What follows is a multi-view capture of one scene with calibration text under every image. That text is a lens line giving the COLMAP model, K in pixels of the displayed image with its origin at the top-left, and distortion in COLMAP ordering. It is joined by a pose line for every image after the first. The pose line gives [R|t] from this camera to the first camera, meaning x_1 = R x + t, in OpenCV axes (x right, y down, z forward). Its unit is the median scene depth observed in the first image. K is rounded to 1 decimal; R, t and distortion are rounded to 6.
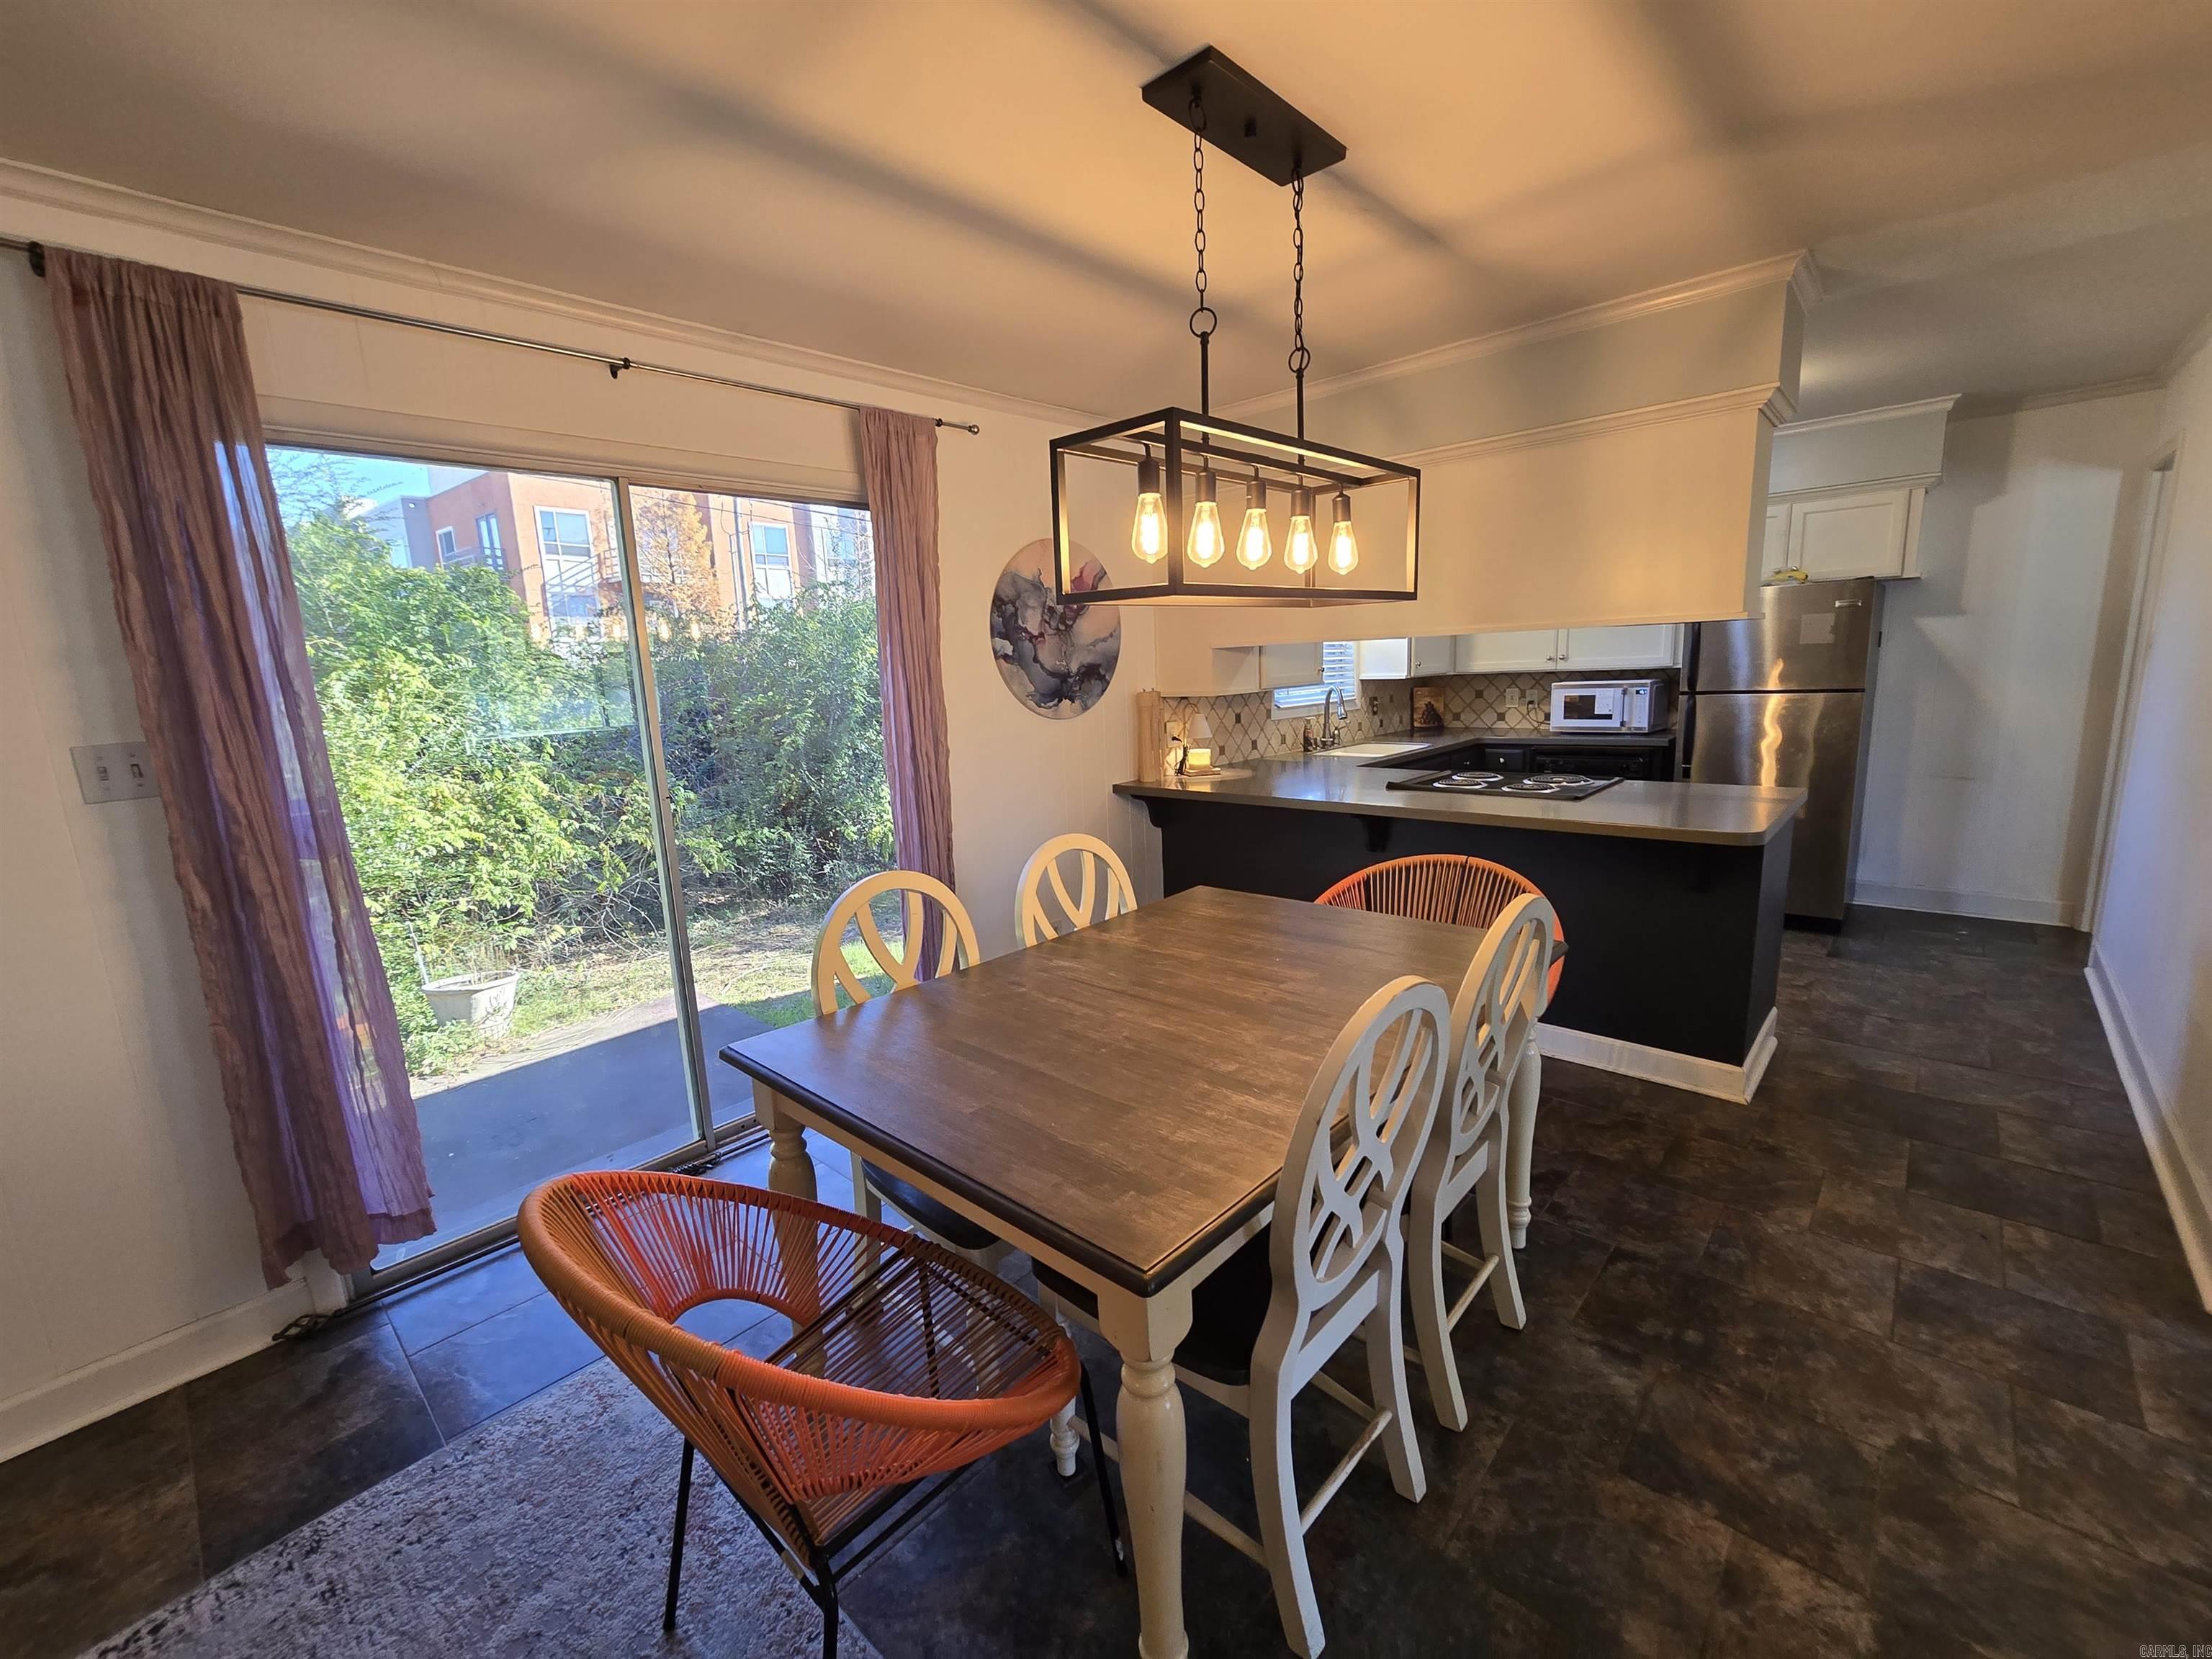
lens RADIAL K [[909.6, 0, 1105.8], [0, 909.6, 833.1], [0, 0, 1]] dist [-0.007162, 0.000515]
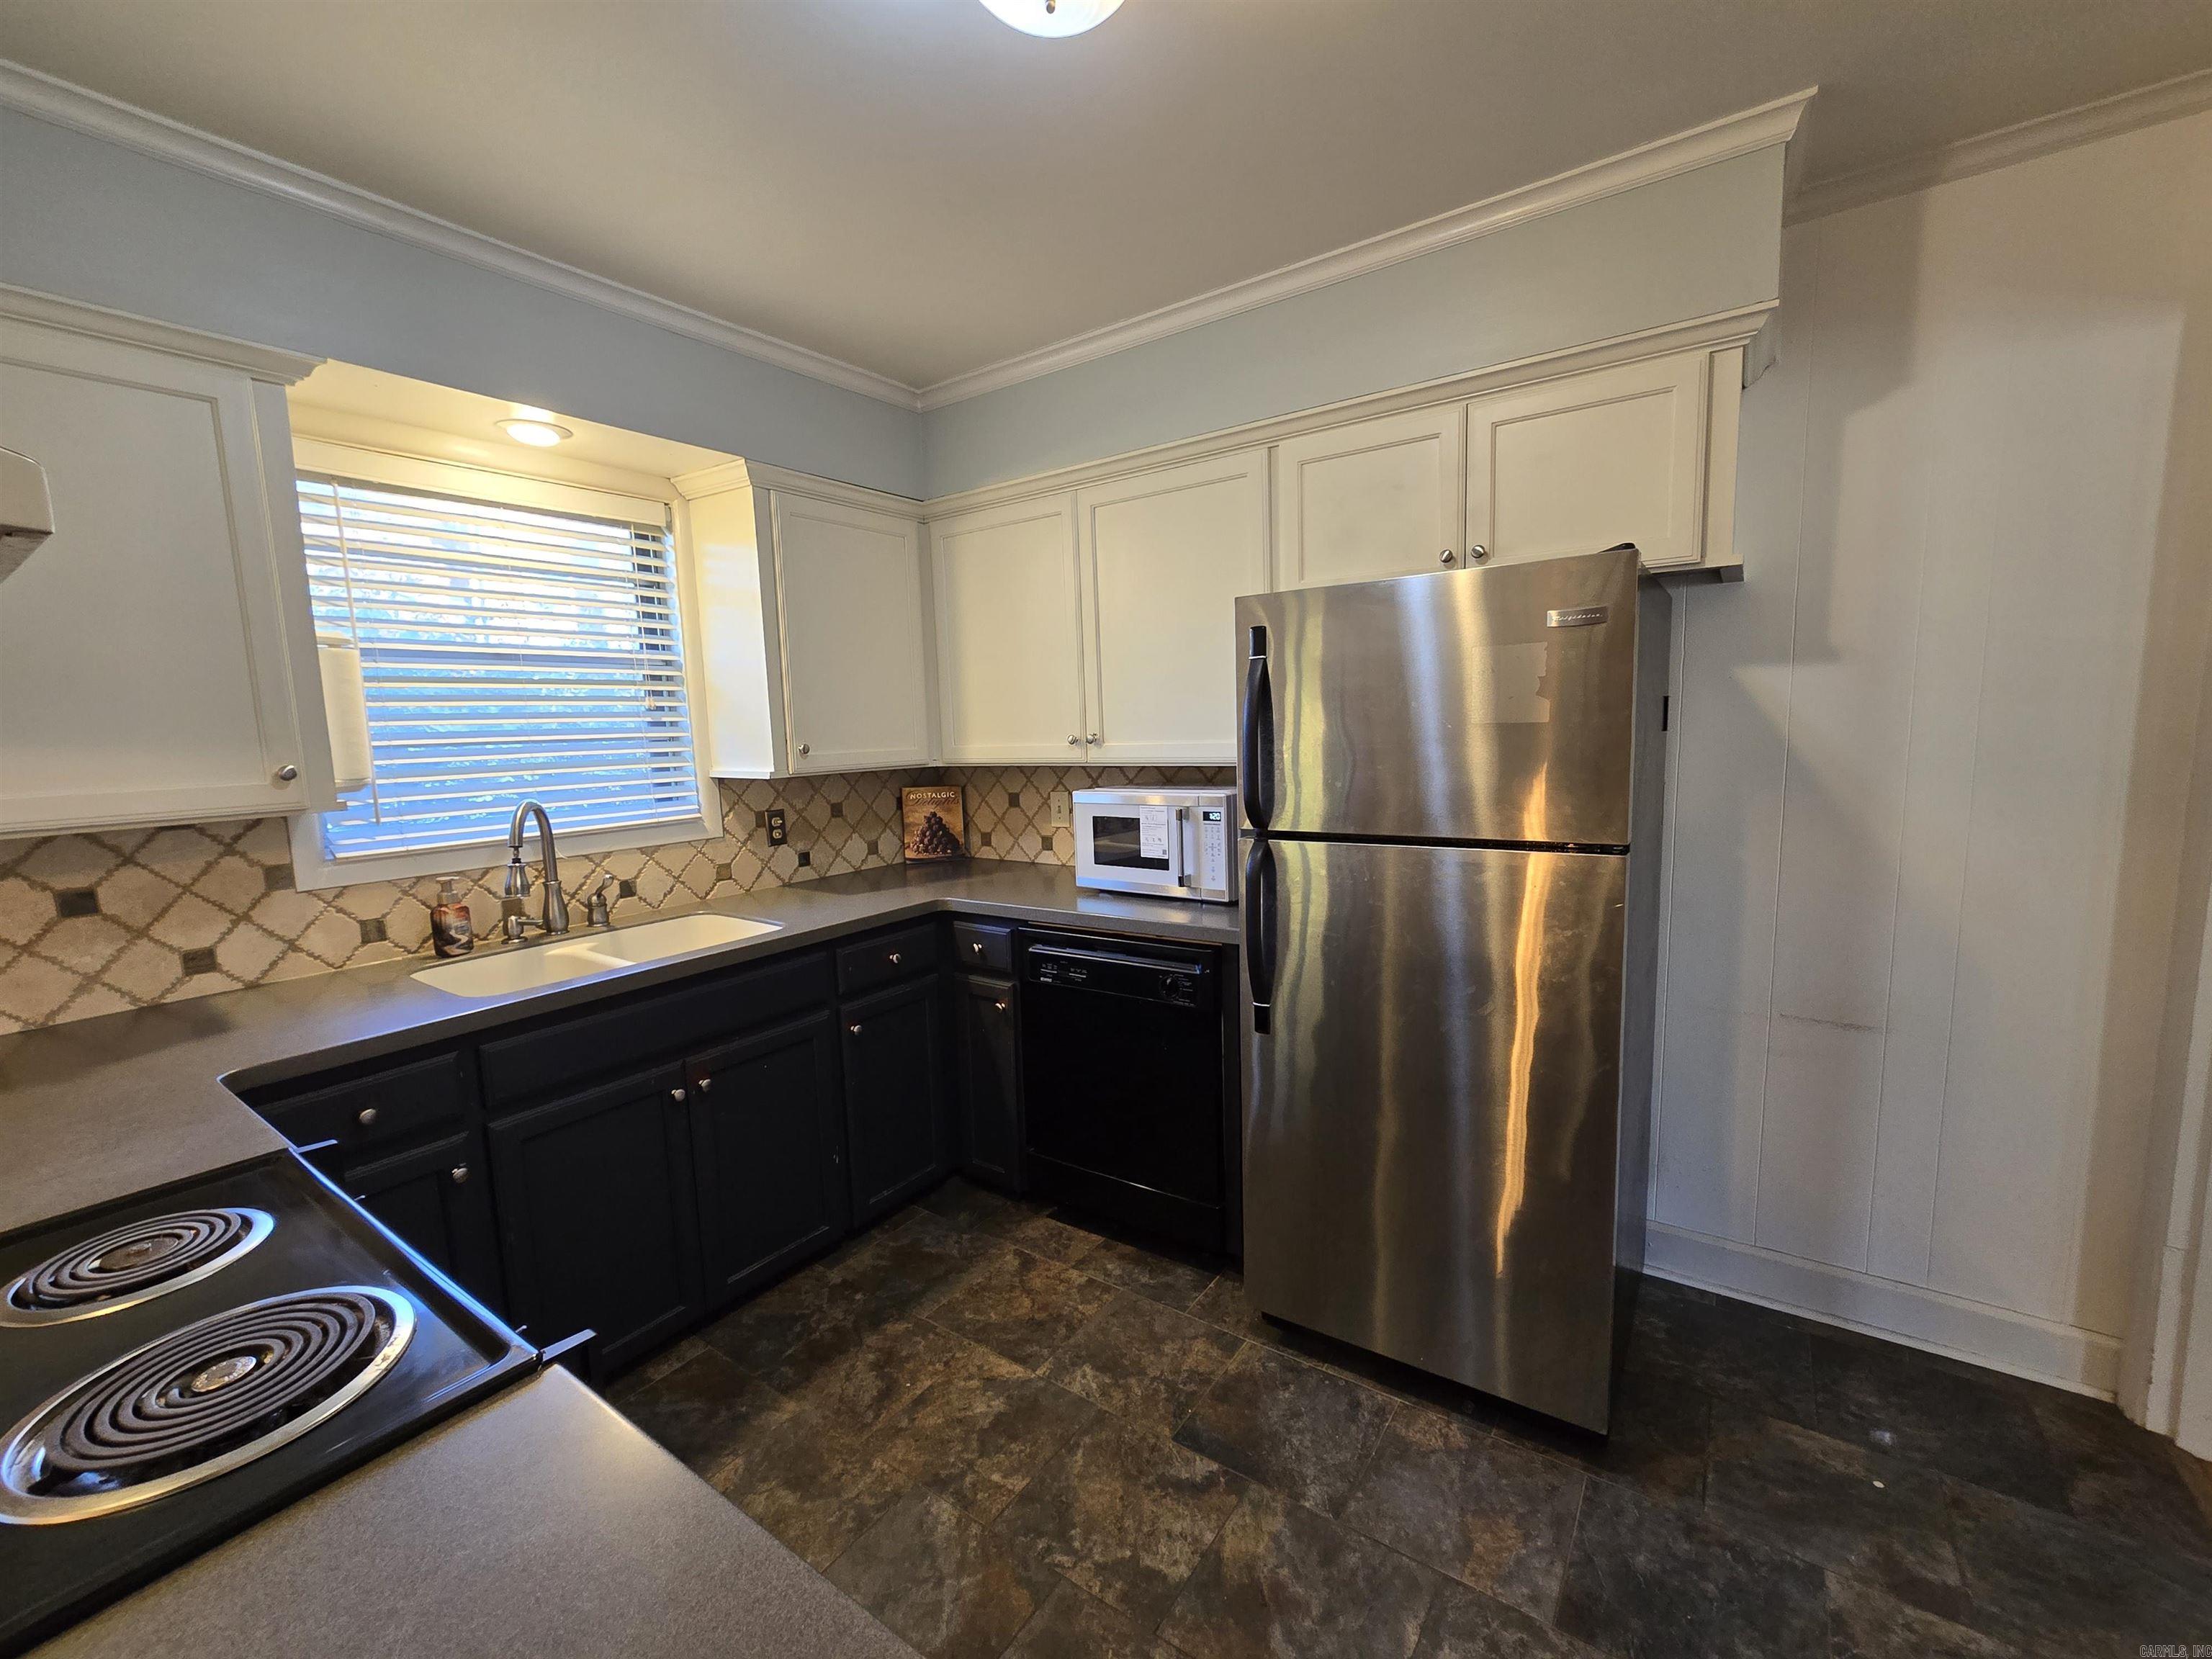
lens RADIAL K [[909.6, 0, 1102.9], [0, 909.6, 834.6], [0, 0, 1]] dist [-0.007162, 0.000515]
pose [[0.990874, -0.002530, 0.134765, 0.469341], [0.011148, 0.997936, -0.063235, -0.116784], [-0.134327, 0.064160, 0.988858, 0.540949]]
